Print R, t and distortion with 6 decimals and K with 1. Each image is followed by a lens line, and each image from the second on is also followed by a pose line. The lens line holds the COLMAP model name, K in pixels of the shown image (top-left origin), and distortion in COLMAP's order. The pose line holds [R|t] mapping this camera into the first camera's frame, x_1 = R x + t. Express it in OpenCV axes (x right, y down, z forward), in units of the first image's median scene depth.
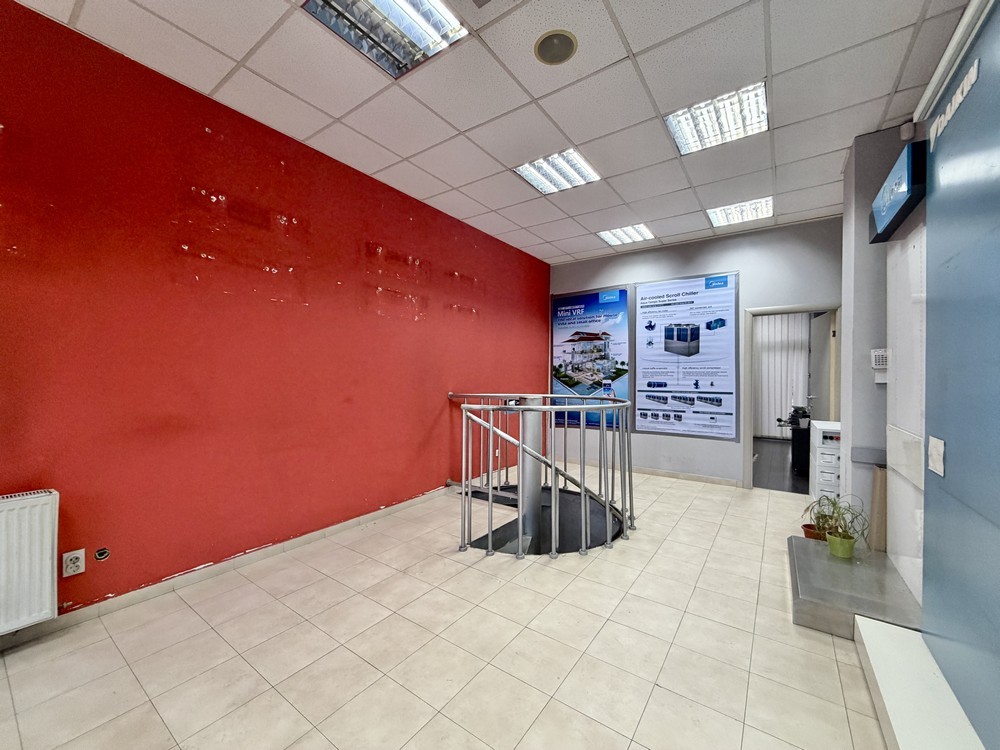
lens RADIAL K [[396.0, 0, 496.0], [0, 396.0, 377.2], [0, 0, 1]] dist [-0.000786, 0.000016]
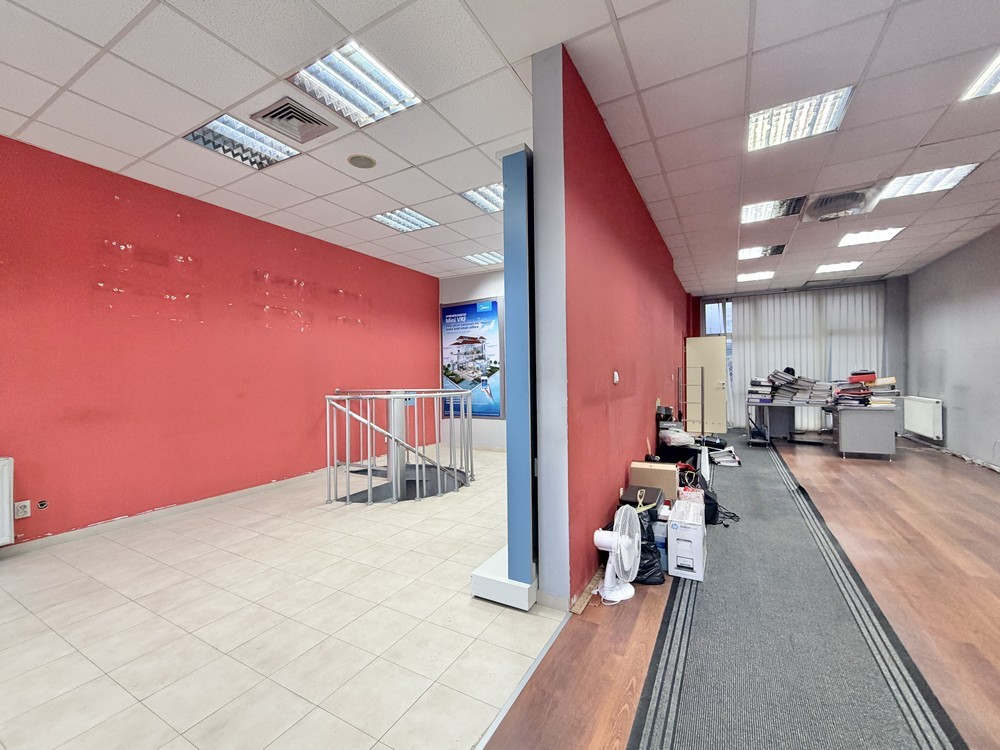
lens RADIAL K [[417.8, 0, 496.7], [0, 417.8, 377.5], [0, 0, 1]] dist [-0.001172, -0.000353]
pose [[0.993303, -0.020778, 0.113651, 0.246366], [0.020758, 0.999784, 0.001361, 0.012398], [-0.113654, 0.001008, 0.993520, -0.358760]]
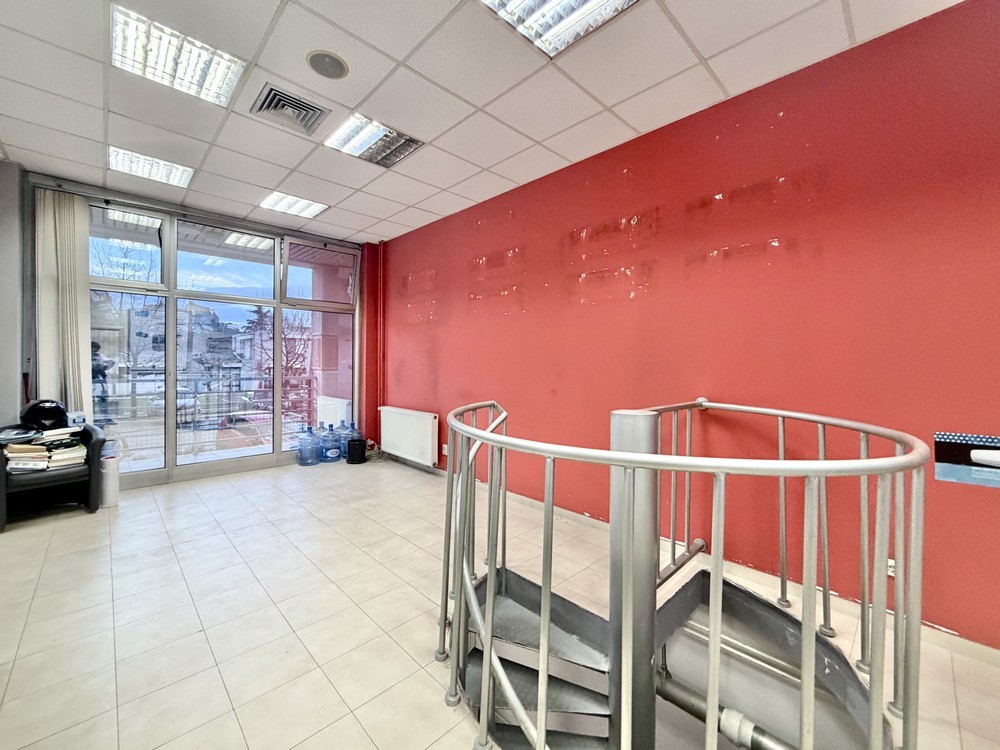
lens RADIAL K [[406.9, 0, 494.9], [0, 406.9, 366.2], [0, 0, 1]] dist [-0.001343, -0.000256]
pose [[-0.180064, -0.004906, -0.983643, 0.605925], [-0.015959, 0.999871, -0.002066, -0.004942], [0.983525, 0.015326, -0.180119, 0.867860]]
